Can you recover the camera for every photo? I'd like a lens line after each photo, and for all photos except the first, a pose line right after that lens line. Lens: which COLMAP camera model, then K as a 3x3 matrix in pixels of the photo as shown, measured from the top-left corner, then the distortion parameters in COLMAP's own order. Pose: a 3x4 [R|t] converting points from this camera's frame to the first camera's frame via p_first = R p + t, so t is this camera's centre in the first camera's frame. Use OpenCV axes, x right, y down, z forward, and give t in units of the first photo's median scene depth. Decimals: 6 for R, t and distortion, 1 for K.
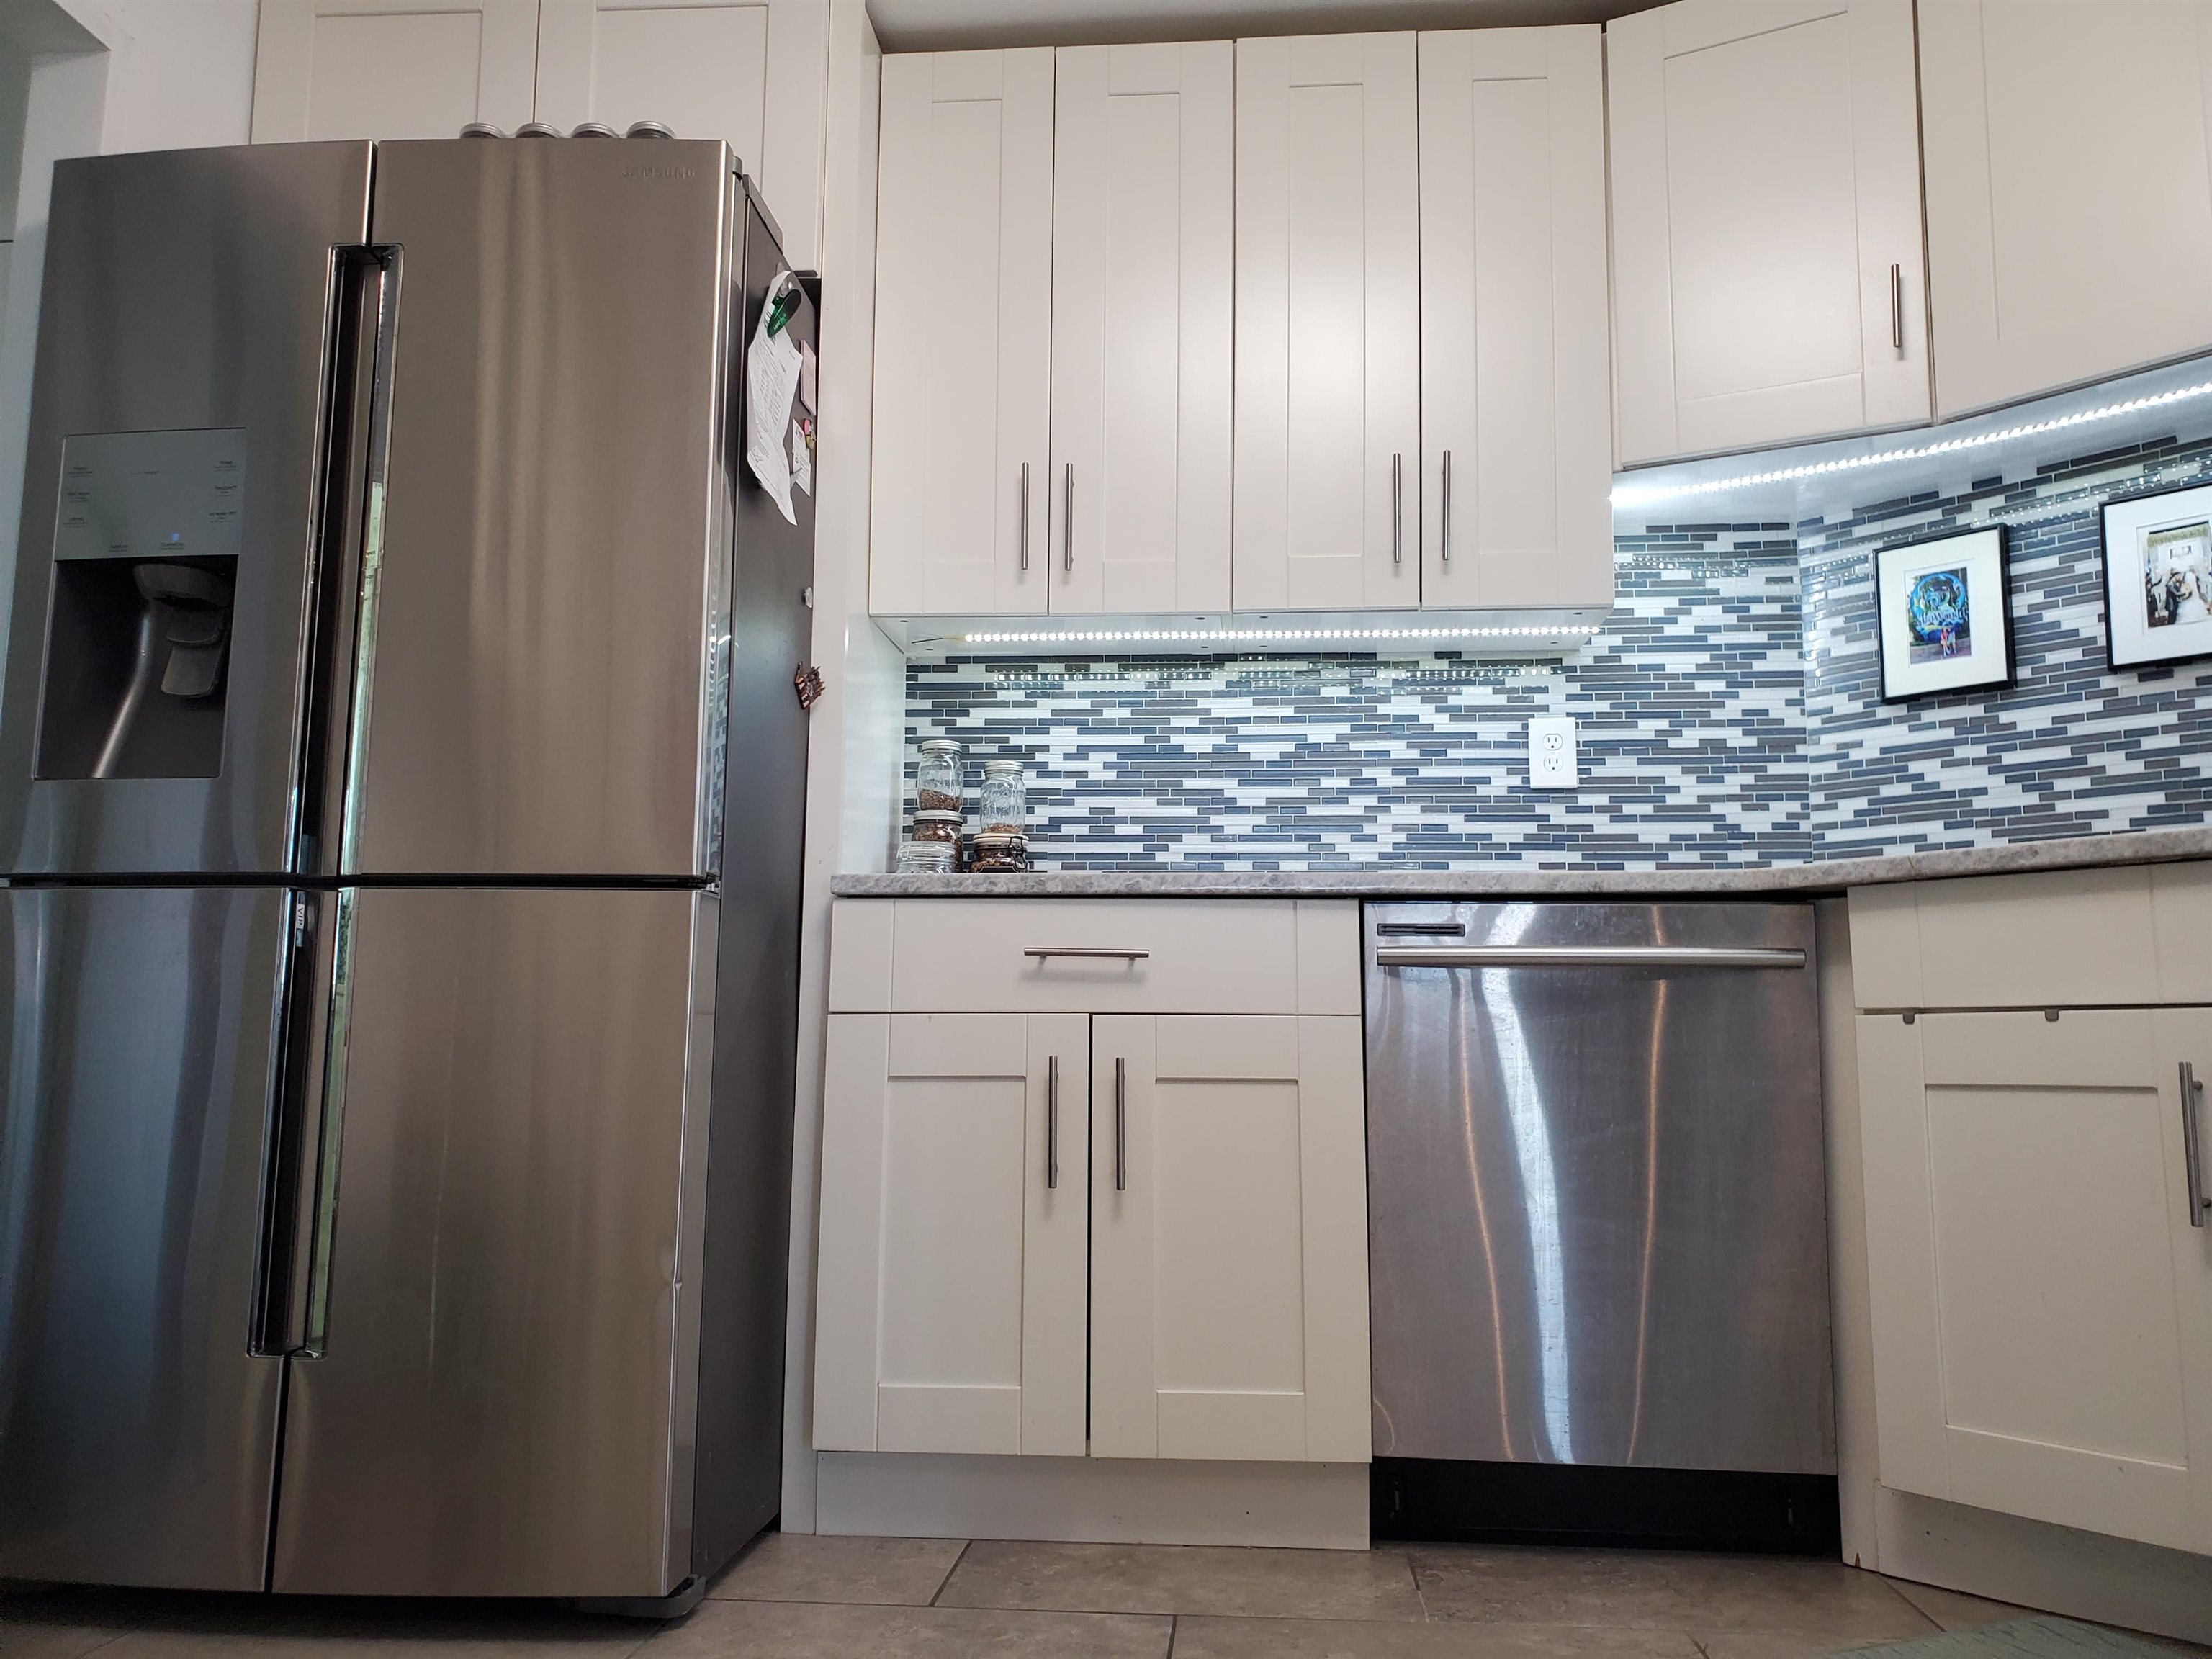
lens RADIAL K [[1709.9, 0, 1115.0], [0, 1709.9, 785.0], [0, 0, 1]] dist [0.036330, -0.057138]
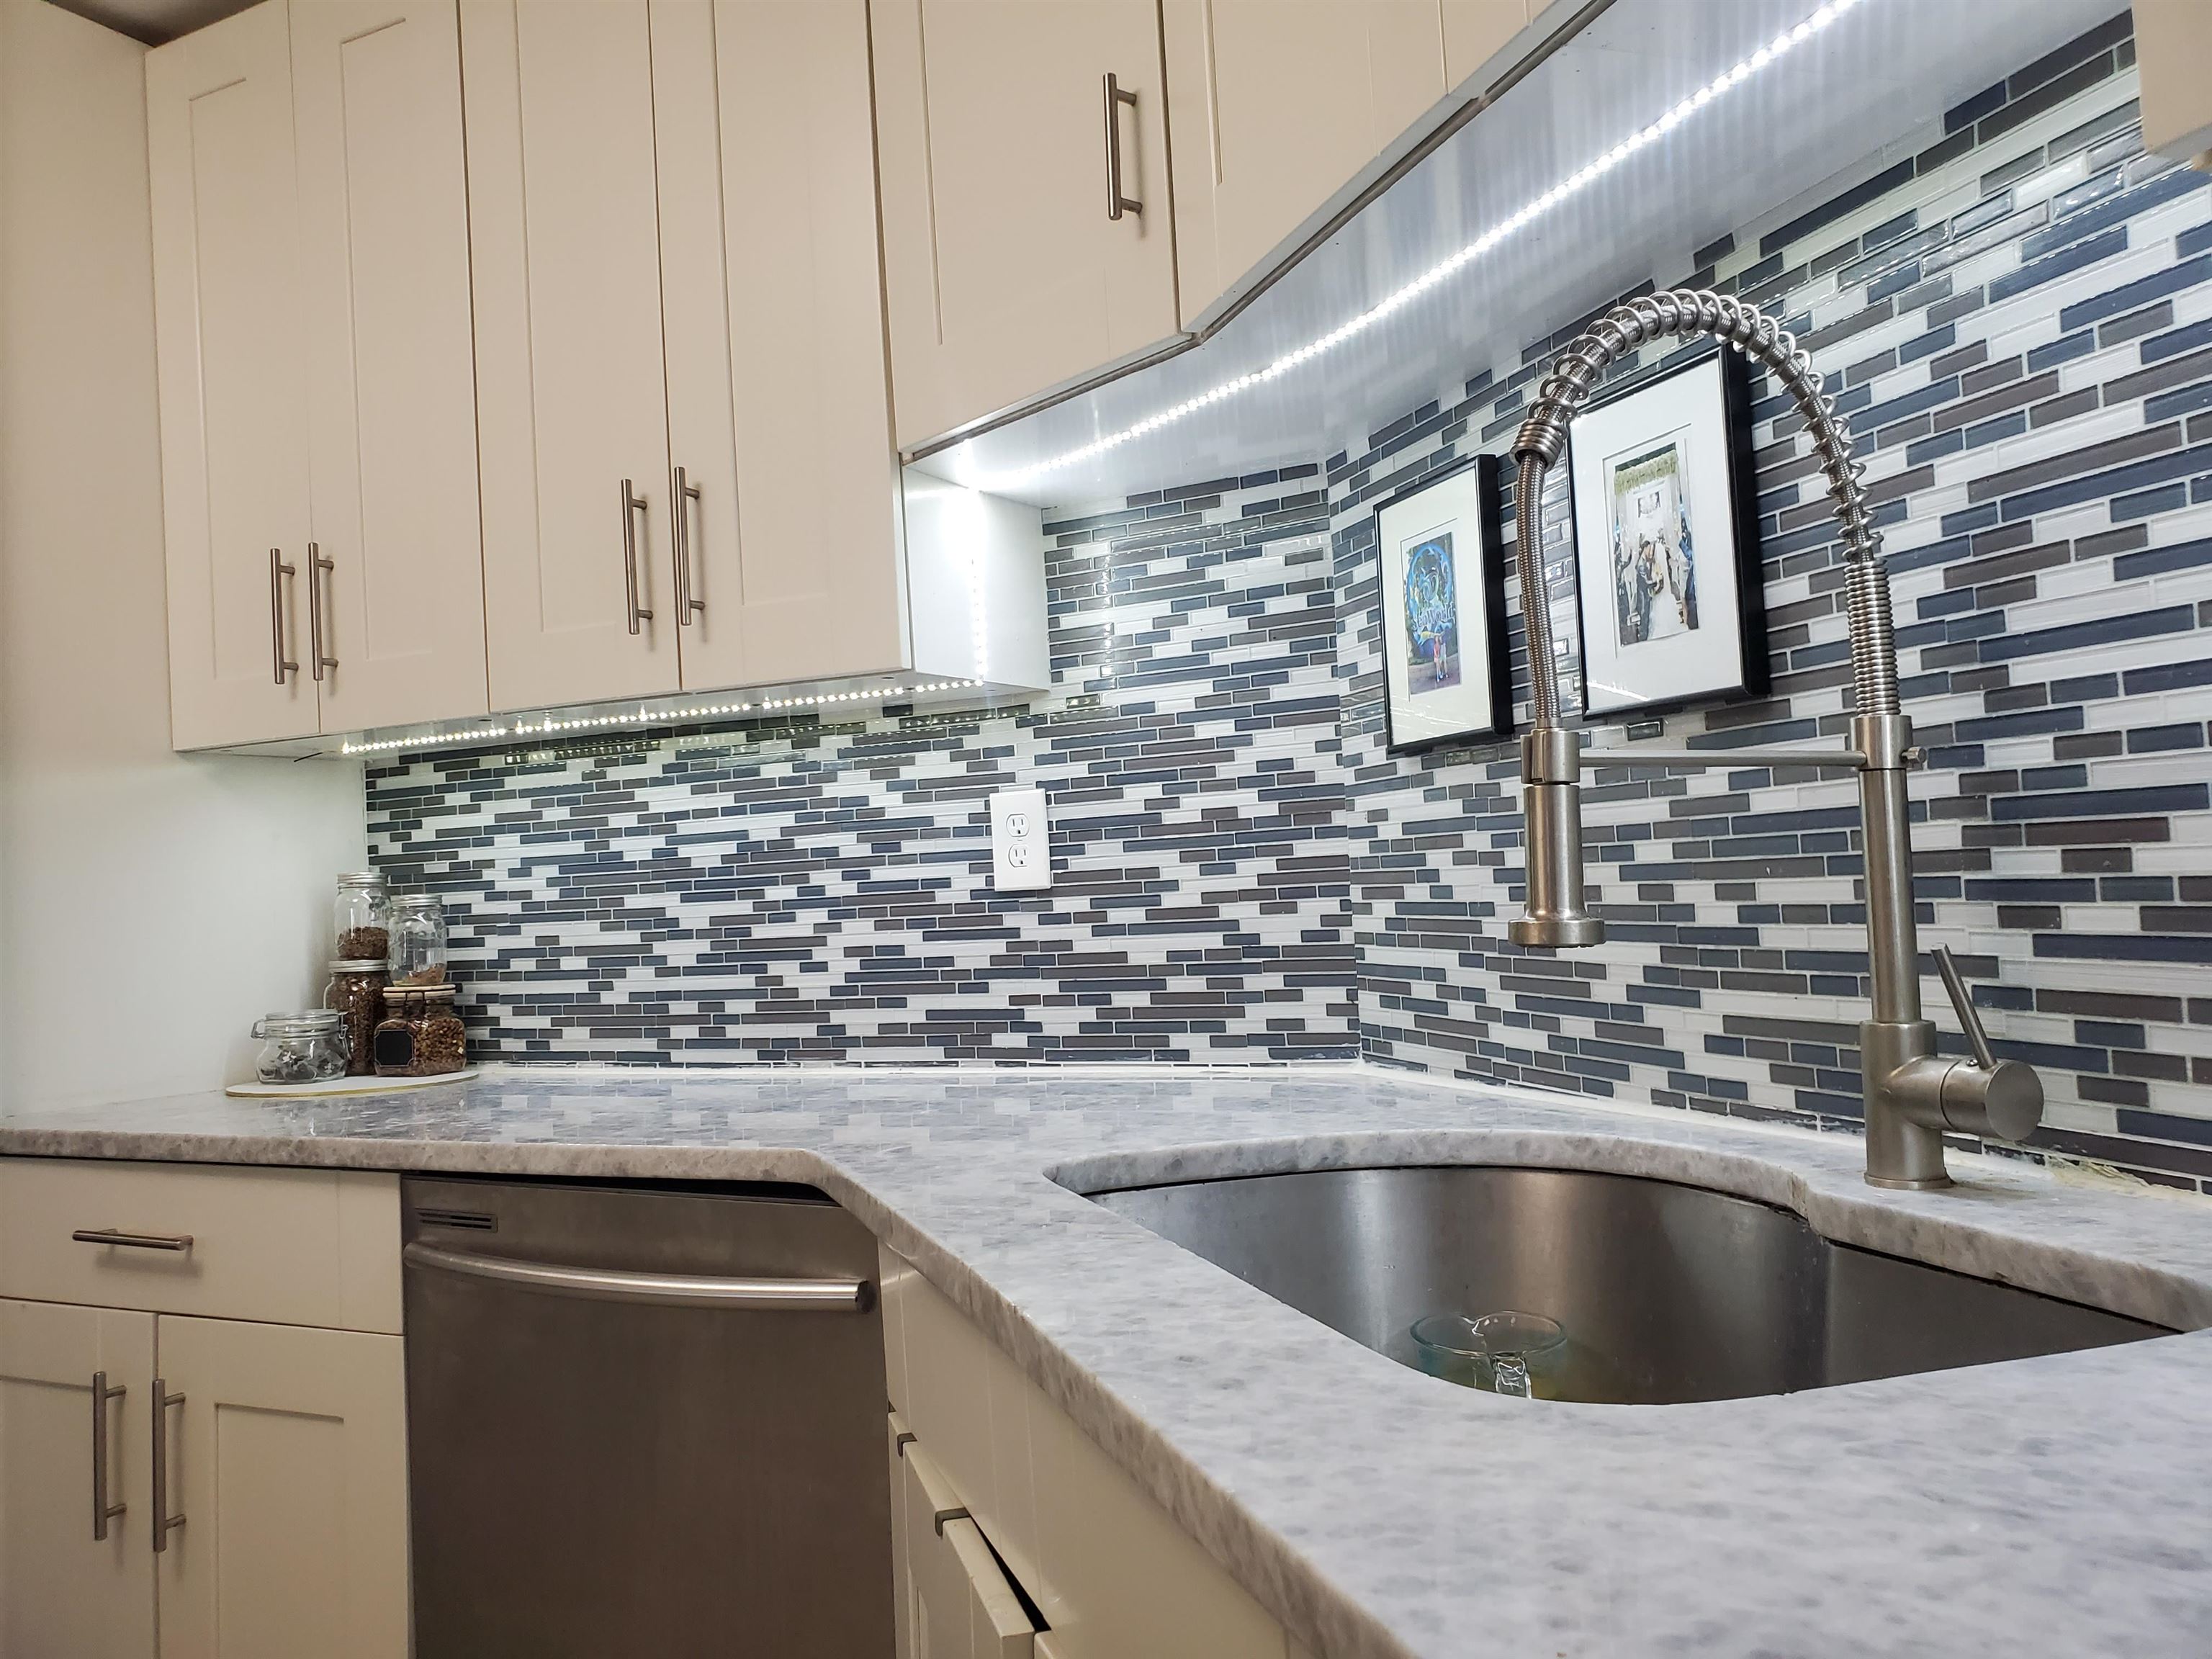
lens RADIAL K [[1670.0, 0, 1132.1], [0, 1670.0, 799.4], [0, 0, 1]] dist [0.068560, -0.077664]
pose [[0.938202, -0.074745, -0.337920, 0.533428], [0.108609, 0.990662, 0.082416, -0.087377], [0.328604, -0.114024, 0.937559, 0.371704]]
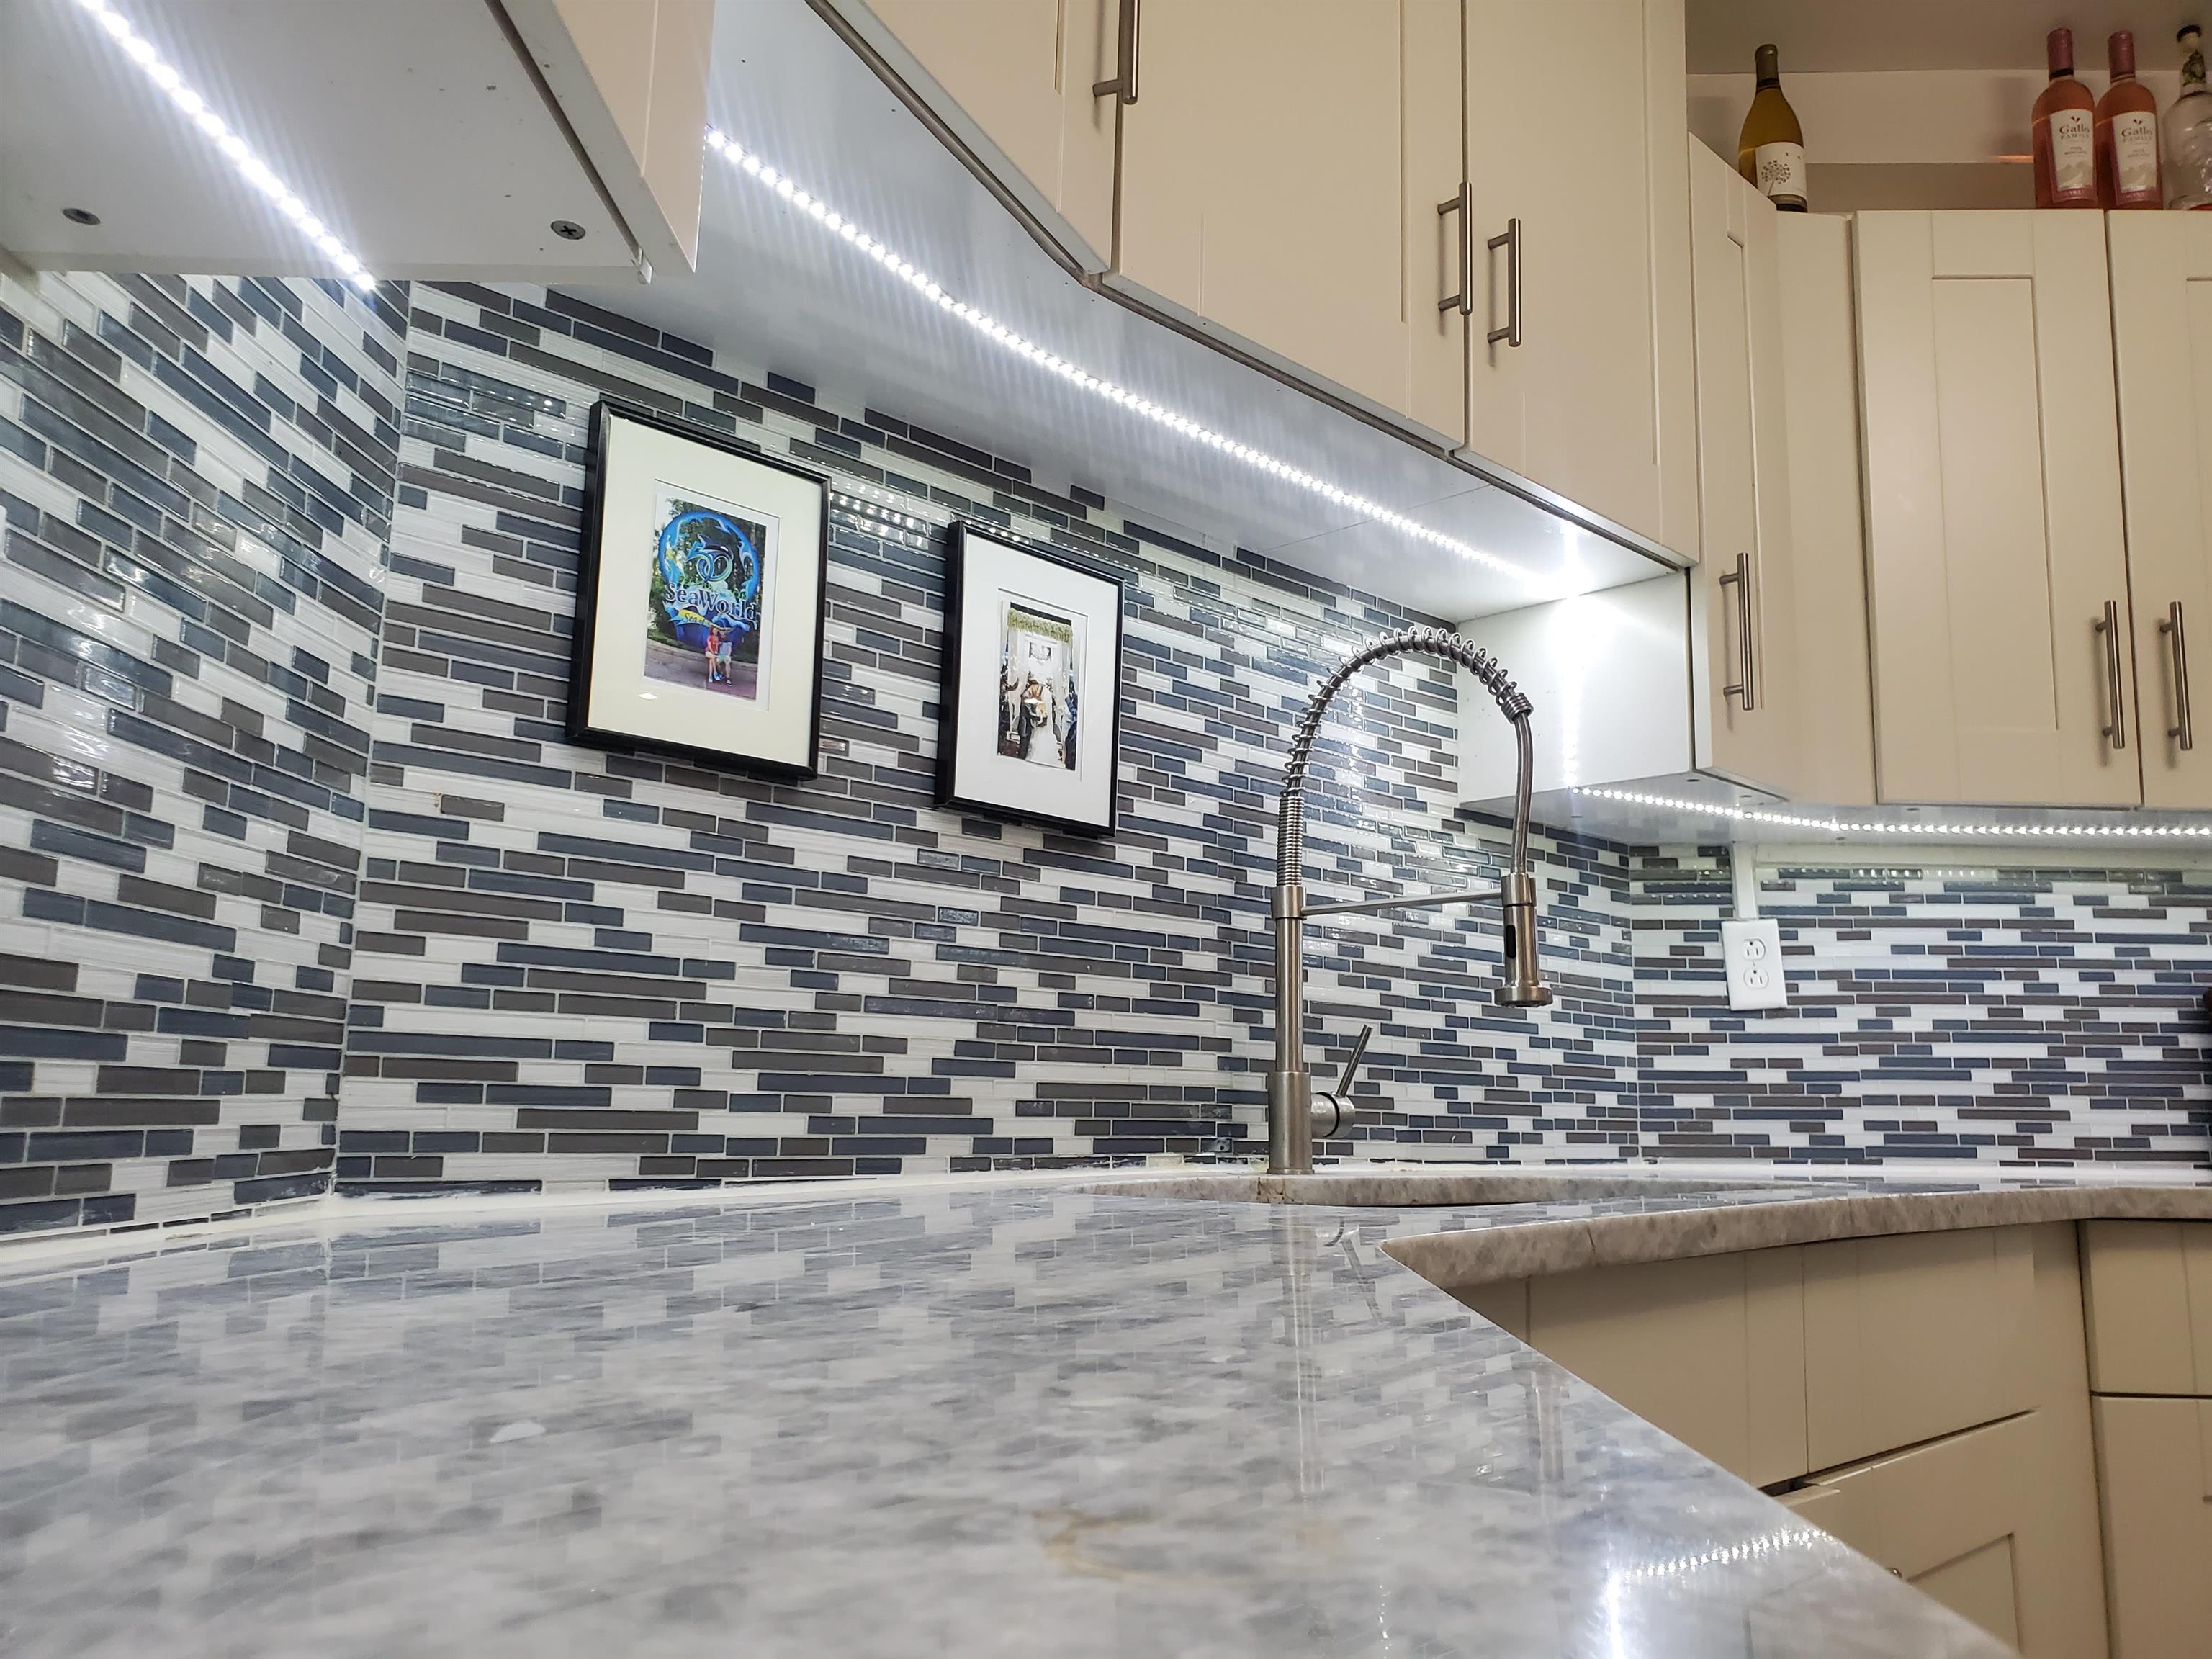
lens RADIAL K [[1709.9, 0, 1114.9], [0, 1709.9, 836.3], [0, 0, 1]] dist [0.036330, -0.057138]
pose [[-0.091038, 0.153837, 0.983893, -0.000296], [-0.154863, 0.973790, -0.166587, 0.028328], [-0.983733, -0.167534, -0.064828, 0.840139]]
